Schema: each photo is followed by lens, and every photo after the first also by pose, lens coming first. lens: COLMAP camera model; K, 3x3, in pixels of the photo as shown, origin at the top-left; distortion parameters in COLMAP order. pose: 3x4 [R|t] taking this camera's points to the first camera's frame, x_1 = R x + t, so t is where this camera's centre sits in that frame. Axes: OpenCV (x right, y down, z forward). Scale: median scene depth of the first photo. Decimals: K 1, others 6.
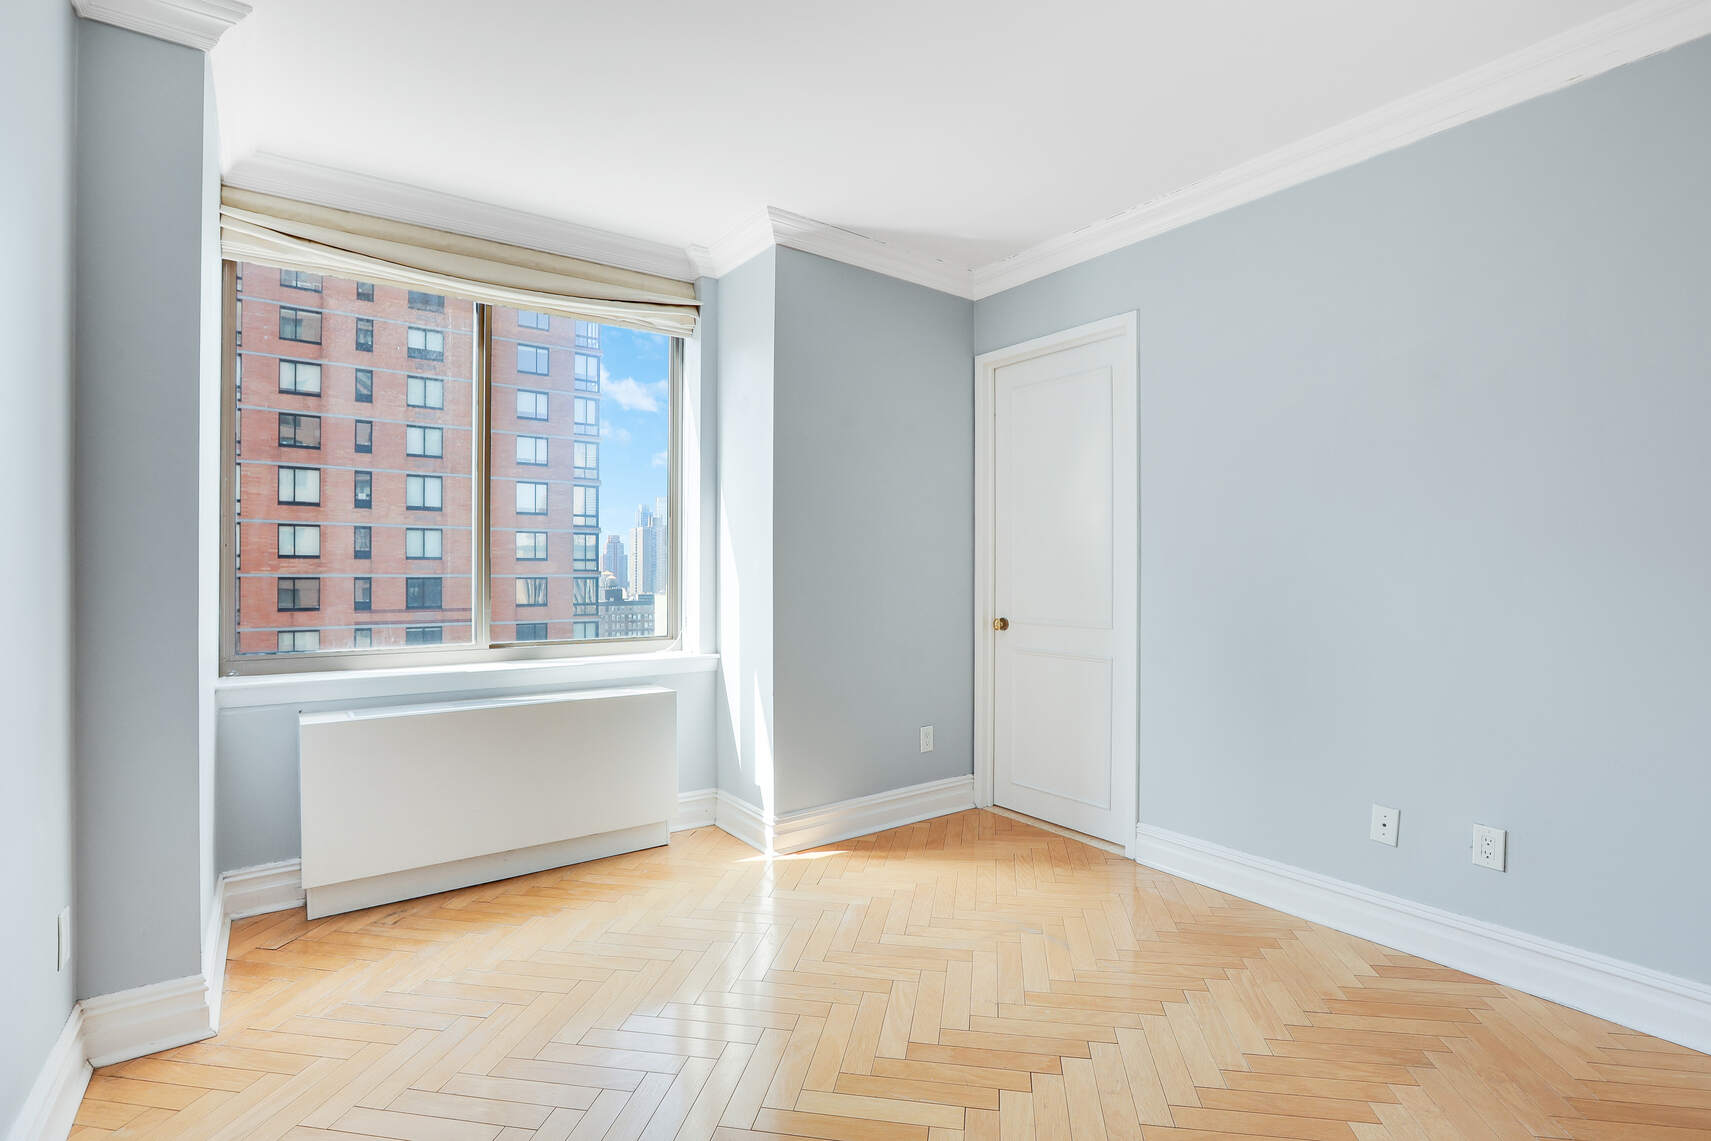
lens RADIAL K [[797.4, 0, 849.6], [0, 797.4, 580.6], [0, 0, 1]] dist [-0.070708, 0.037848]
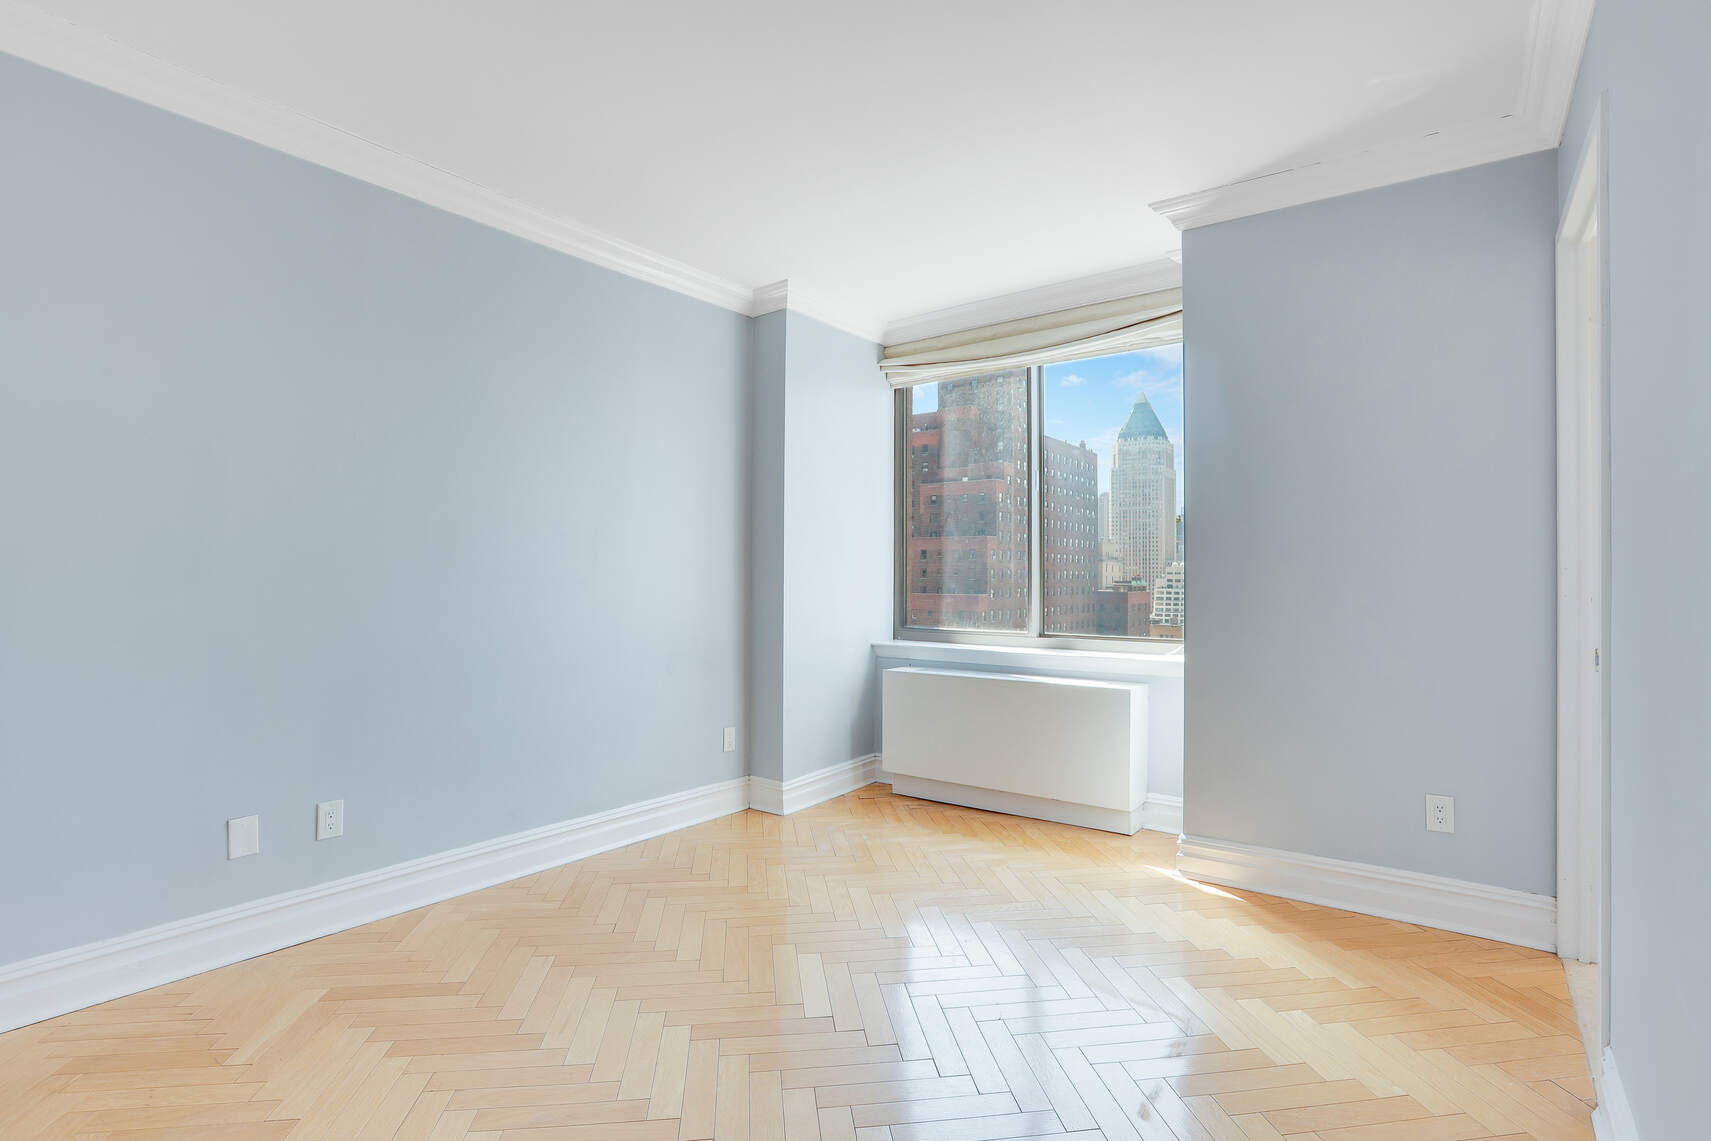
lens RADIAL K [[797.4, 0, 849.6], [0, 797.4, 580.6], [0, 0, 1]] dist [-0.070708, 0.037848]
pose [[0.299501, 0.005464, -0.954080, 0.691804], [-0.012208, 0.999924, 0.001895, -0.003226], [0.954018, 0.011080, 0.299545, 0.341904]]
